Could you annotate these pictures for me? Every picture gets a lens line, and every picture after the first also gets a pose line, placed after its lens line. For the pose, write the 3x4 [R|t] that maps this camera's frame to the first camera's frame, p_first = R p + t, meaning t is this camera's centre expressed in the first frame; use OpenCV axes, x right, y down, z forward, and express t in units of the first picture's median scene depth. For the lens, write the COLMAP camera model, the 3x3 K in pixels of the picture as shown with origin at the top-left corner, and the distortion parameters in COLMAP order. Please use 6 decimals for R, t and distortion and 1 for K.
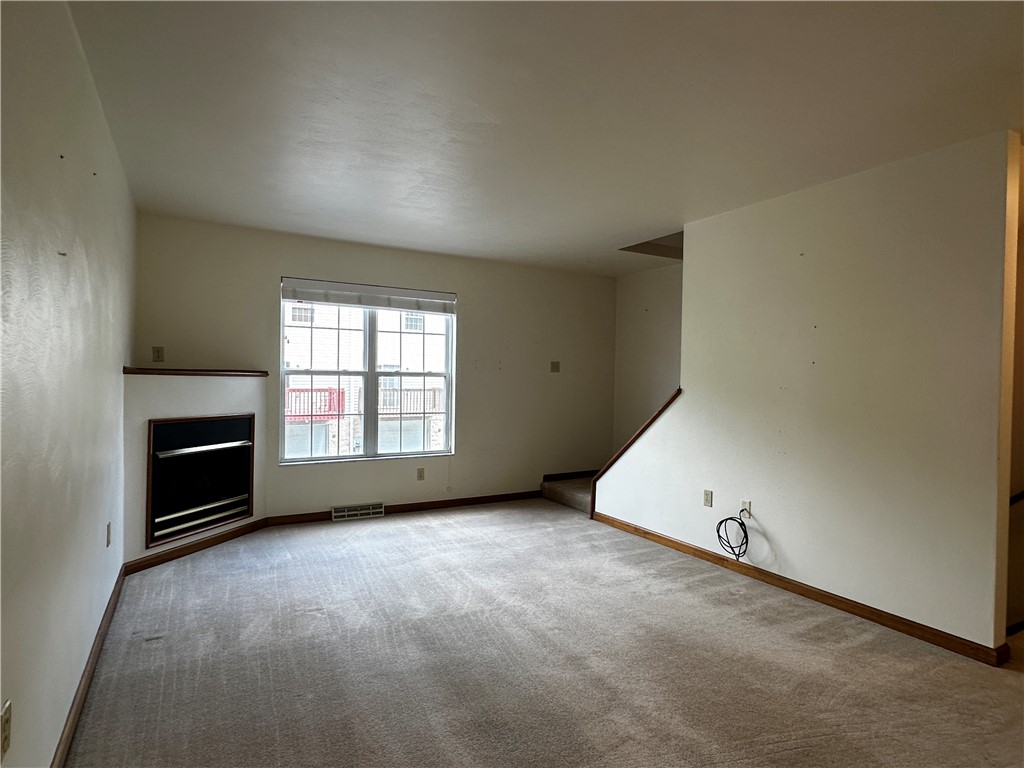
lens RADIAL K [[574.7, 0, 503.6], [0, 574.7, 385.4], [0, 0, 1]] dist [0.006871, 0.001068]
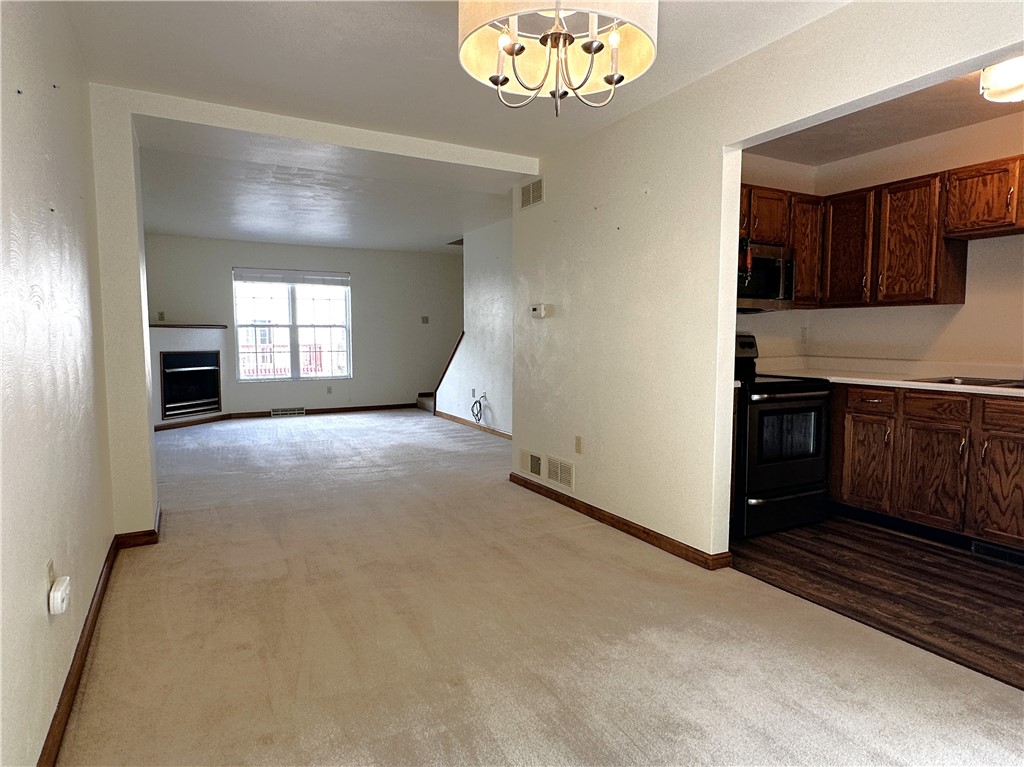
lens RADIAL K [[623.8, 0, 507.2], [0, 623.8, 379.8], [0, 0, 1]] dist [0.000740, 0.005066]
pose [[0.999894, -0.013006, -0.006586, 0.377420], [0.013406, 0.997802, 0.064893, 0.024514], [0.005728, -0.064974, 0.997870, -0.740227]]
